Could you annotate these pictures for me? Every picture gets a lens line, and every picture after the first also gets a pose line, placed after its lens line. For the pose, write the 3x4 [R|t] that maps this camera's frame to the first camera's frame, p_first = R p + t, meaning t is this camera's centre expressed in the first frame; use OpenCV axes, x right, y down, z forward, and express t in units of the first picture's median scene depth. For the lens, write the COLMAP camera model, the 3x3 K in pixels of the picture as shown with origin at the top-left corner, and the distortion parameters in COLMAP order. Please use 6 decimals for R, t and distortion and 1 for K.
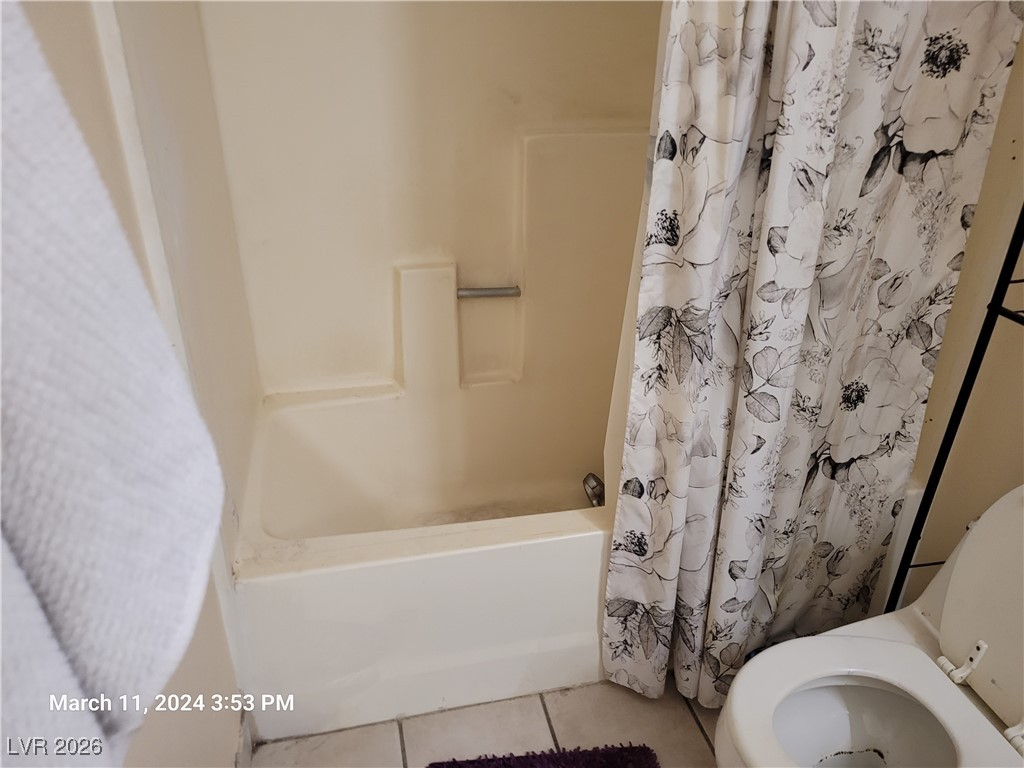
lens RADIAL K [[775.7, 0, 510.7], [0, 775.7, 388.8], [0, 0, 1]] dist [0.052037, -0.038333]
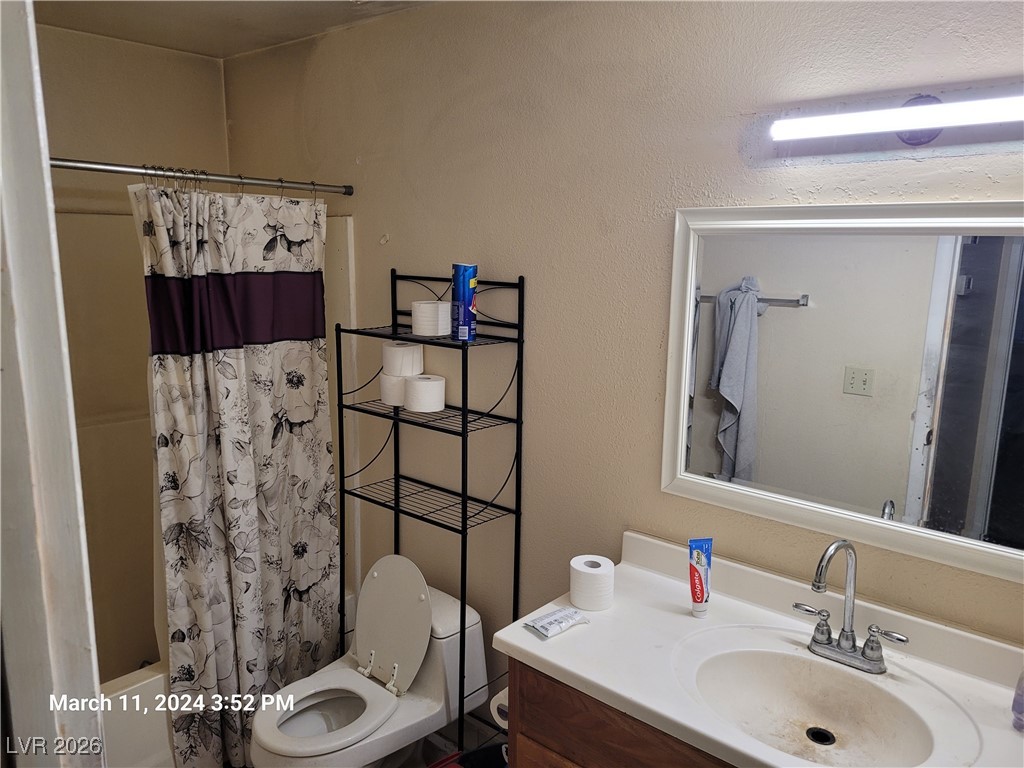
lens RADIAL K [[775.7, 0, 514.4], [0, 775.7, 393.0], [0, 0, 1]] dist [0.052037, -0.038333]
pose [[0.812963, -0.118083, 0.570217, -0.159652], [0.260671, 0.949429, -0.175030, 0.123570], [-0.520713, 0.290932, 0.802631, -0.909694]]
